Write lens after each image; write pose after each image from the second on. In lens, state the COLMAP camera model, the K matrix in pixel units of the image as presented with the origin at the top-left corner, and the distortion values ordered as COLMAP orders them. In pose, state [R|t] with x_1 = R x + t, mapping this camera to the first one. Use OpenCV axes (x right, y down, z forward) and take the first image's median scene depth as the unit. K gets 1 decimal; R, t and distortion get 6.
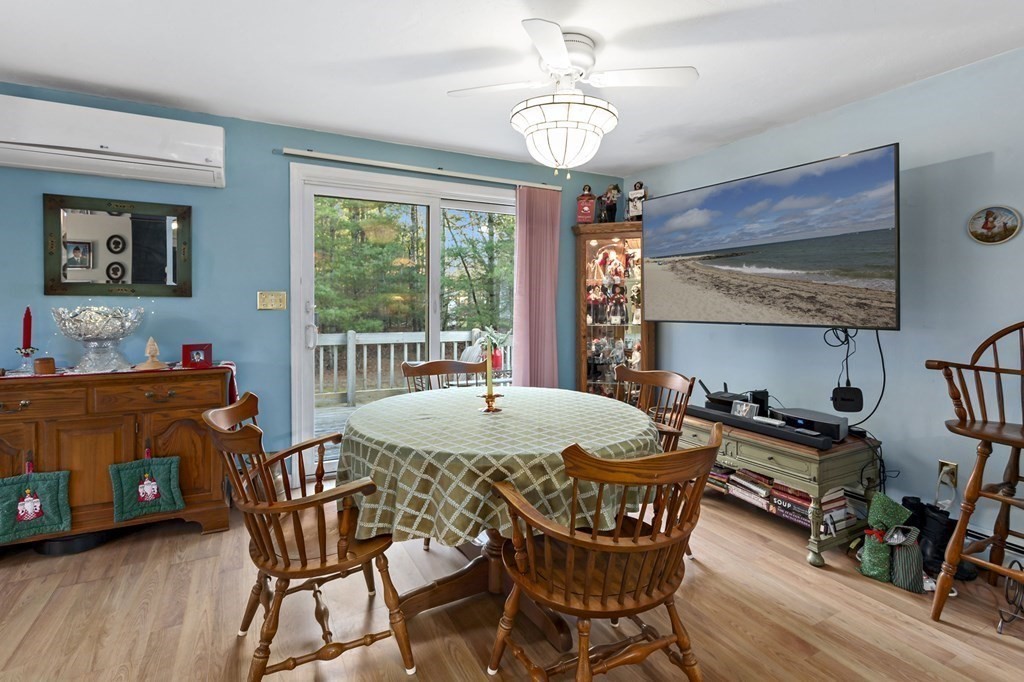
lens RADIAL K [[515.4, 0, 535.7], [0, 515.4, 297.4], [0, 0, 1]] dist [-0.001783, 0.000325]
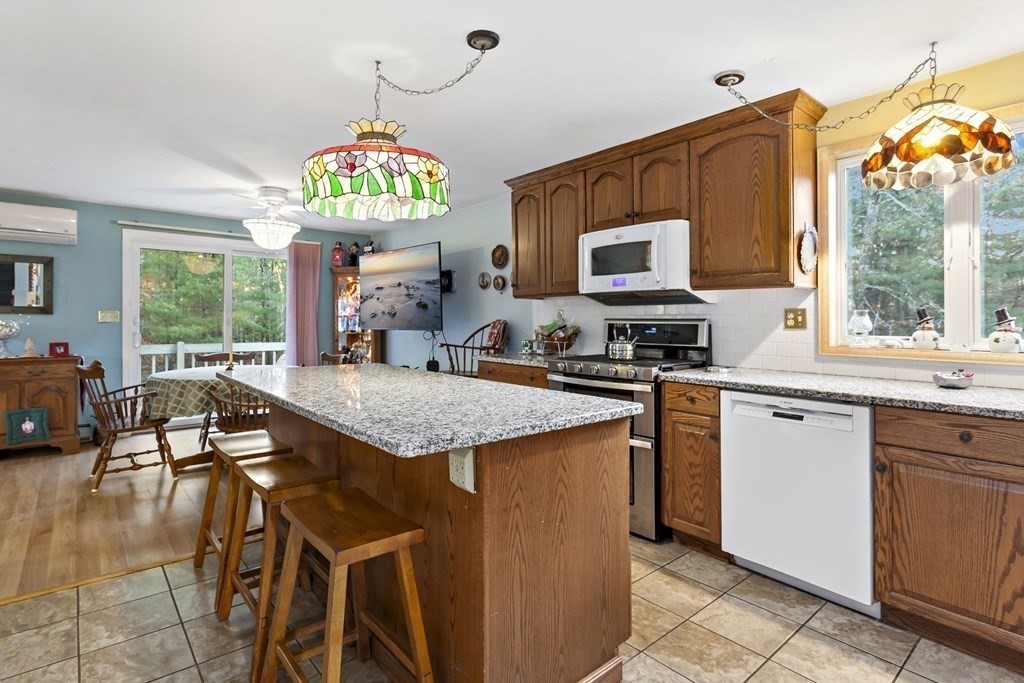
lens RADIAL K [[532.0, 0, 507.6], [0, 532.0, 310.3], [0, 0, 1]] dist [-0.000950, 0.000023]
pose [[0.985426, 0.002519, 0.170085, 0.494923], [-0.000933, 0.999955, -0.009408, 0.001090], [-0.170101, 0.009112, 0.985384, -0.973277]]
